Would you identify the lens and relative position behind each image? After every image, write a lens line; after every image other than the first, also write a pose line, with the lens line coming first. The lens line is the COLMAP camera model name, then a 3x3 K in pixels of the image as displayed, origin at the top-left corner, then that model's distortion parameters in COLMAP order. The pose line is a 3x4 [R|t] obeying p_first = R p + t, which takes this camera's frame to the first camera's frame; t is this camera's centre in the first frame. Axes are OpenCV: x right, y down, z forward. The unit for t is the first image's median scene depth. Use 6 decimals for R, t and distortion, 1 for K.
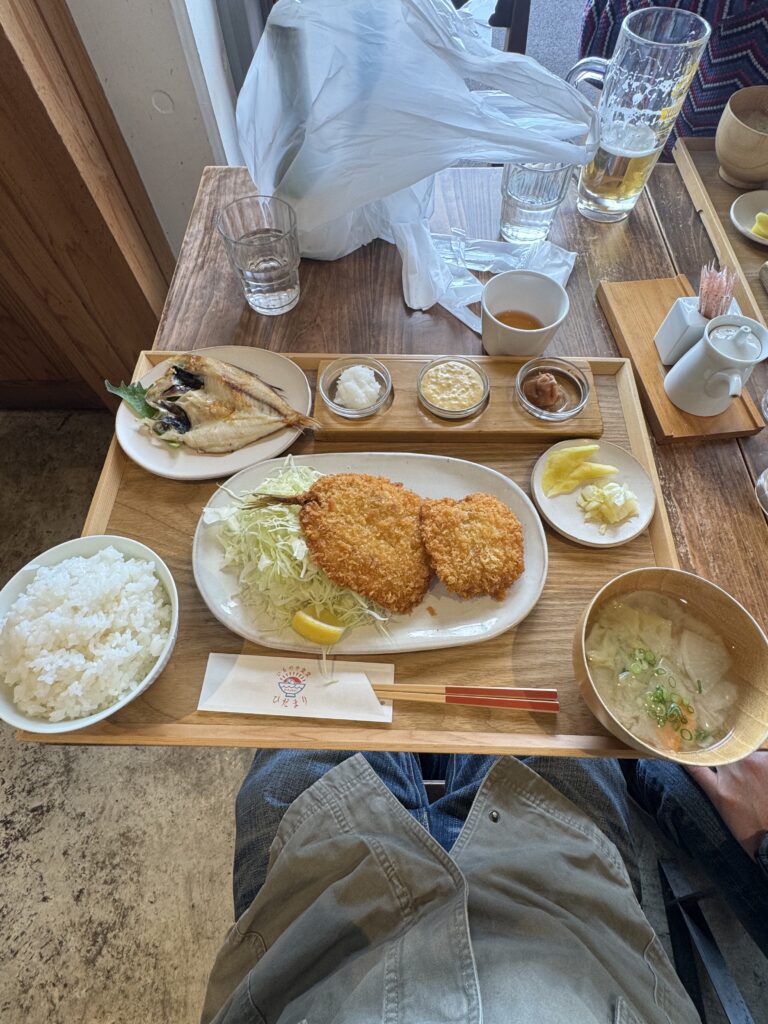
lens RADIAL K [[538.9, 0, 387.4], [0, 538.9, 504.3], [0, 0, 1]] dist [-0.002745, -0.000161]
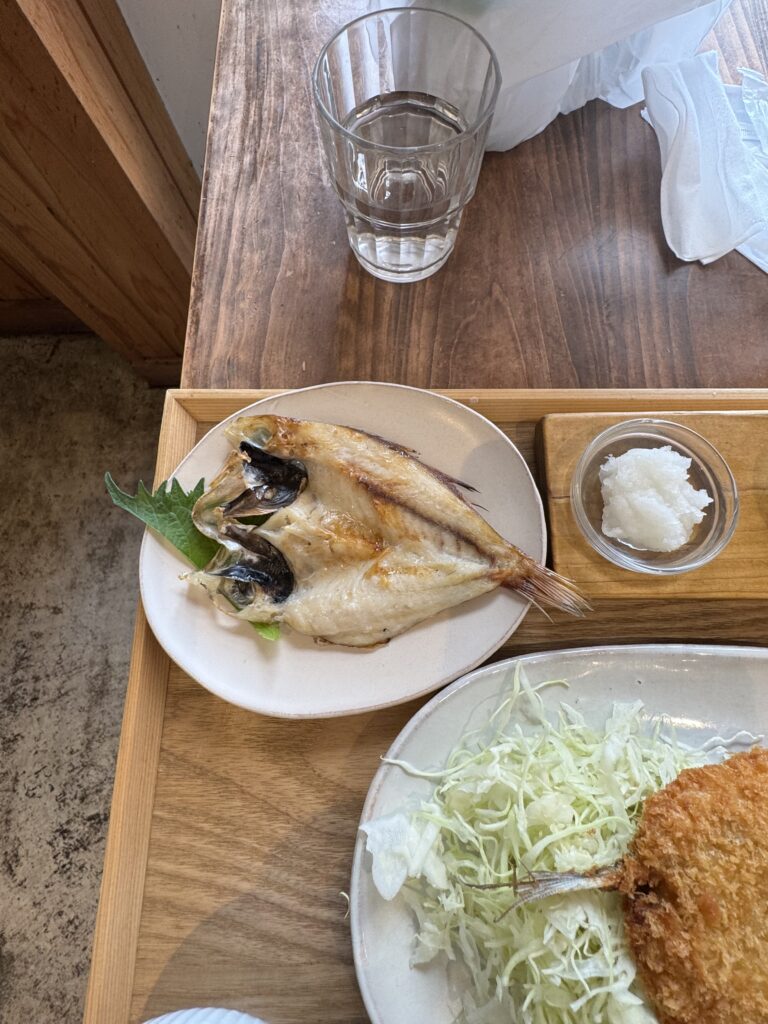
lens RADIAL K [[538.9, 0, 387.4], [0, 538.9, 504.3], [0, 0, 1]] dist [-0.002745, -0.000161]
pose [[0.999478, -0.018819, -0.026265, -0.219726], [0.024405, 0.972421, 0.231951, -0.264119], [0.021176, -0.232471, 0.972373, 0.450769]]
